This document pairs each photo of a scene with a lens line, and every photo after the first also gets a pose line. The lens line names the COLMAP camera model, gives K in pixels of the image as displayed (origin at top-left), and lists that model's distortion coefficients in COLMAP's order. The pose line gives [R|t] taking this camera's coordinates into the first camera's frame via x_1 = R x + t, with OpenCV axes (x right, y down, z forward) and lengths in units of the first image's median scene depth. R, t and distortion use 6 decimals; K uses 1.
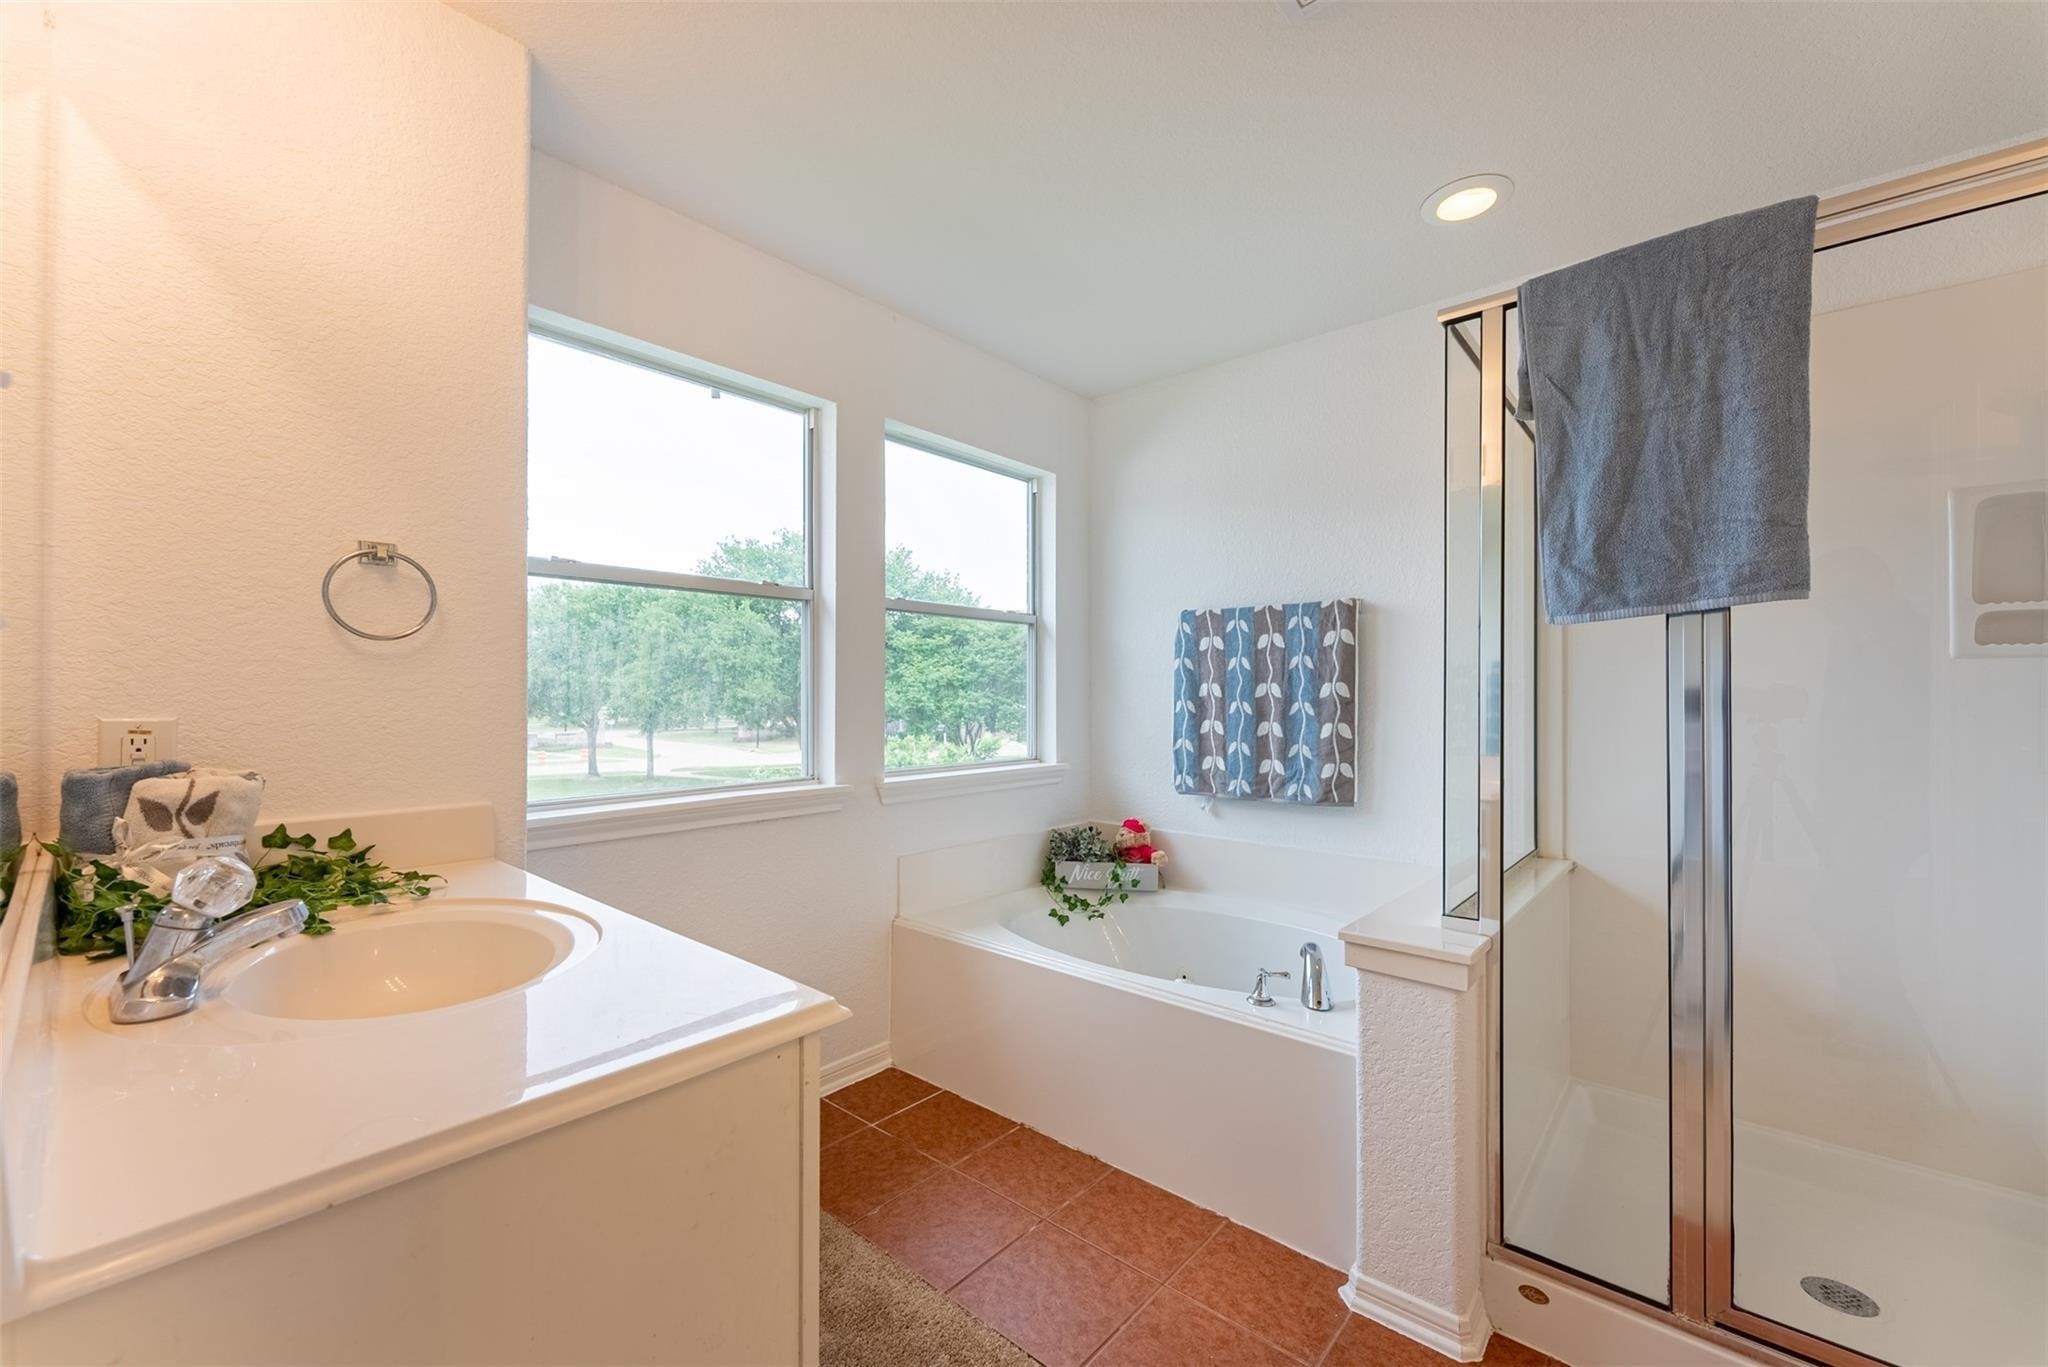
lens RADIAL K [[826.8, 0, 1030.4], [0, 826.8, 693.5], [0, 0, 1]] dist [0.001308, -0.000367]
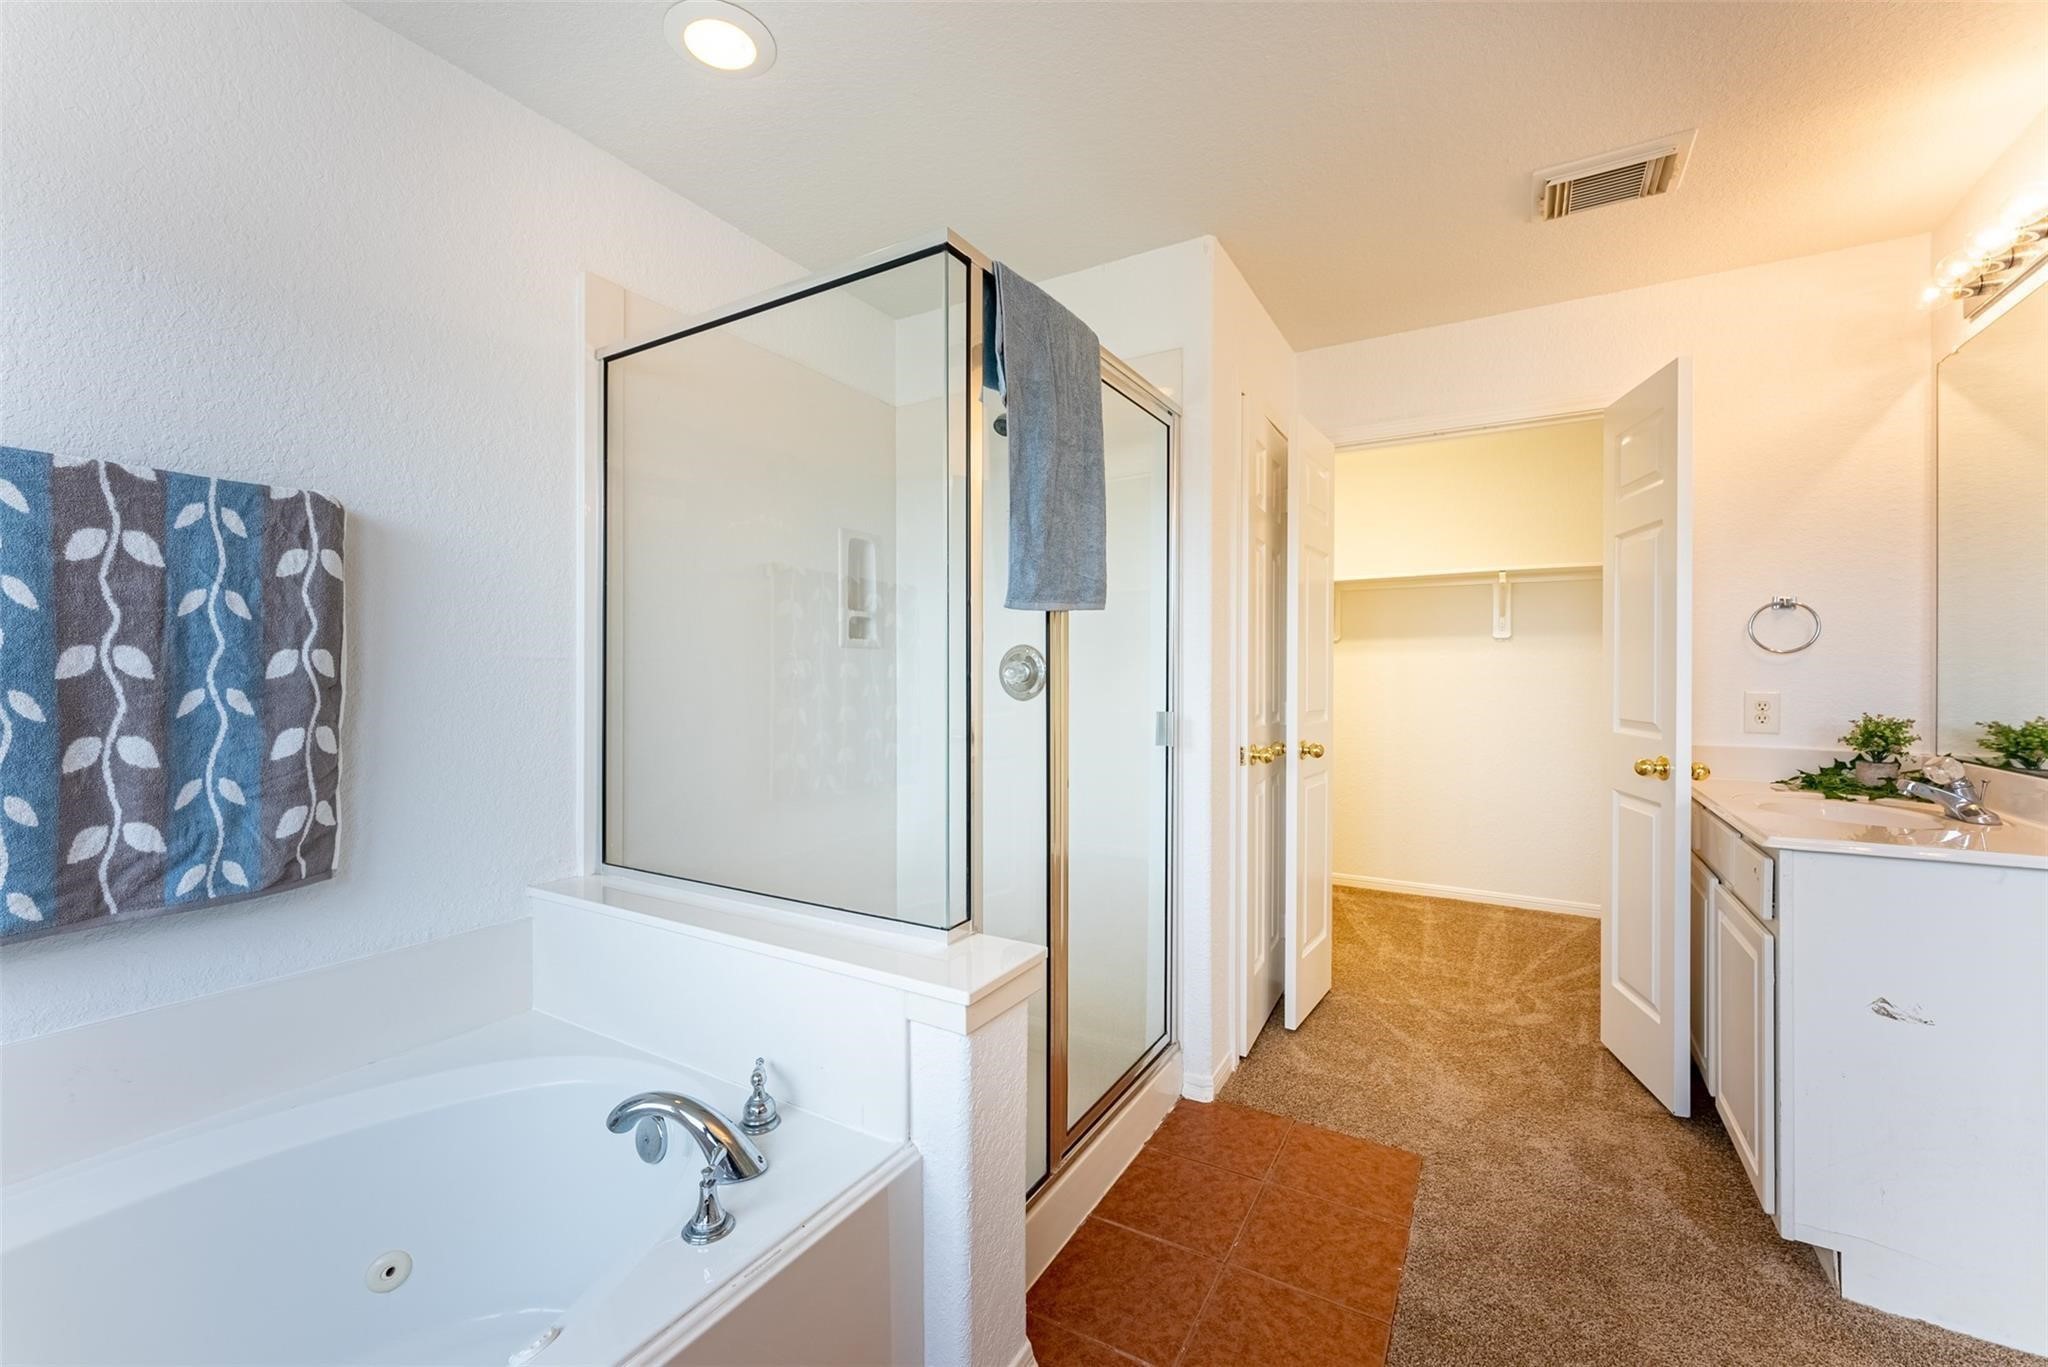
lens RADIAL K [[826.8, 0, 1035.9], [0, 826.8, 666.4], [0, 0, 1]] dist [0.001308, -0.000367]
pose [[-0.178024, 0.003516, 0.984020, -0.221745], [-0.007894, 0.999956, -0.005001, -0.003347], [-0.983994, -0.008658, -0.177989, 0.628732]]
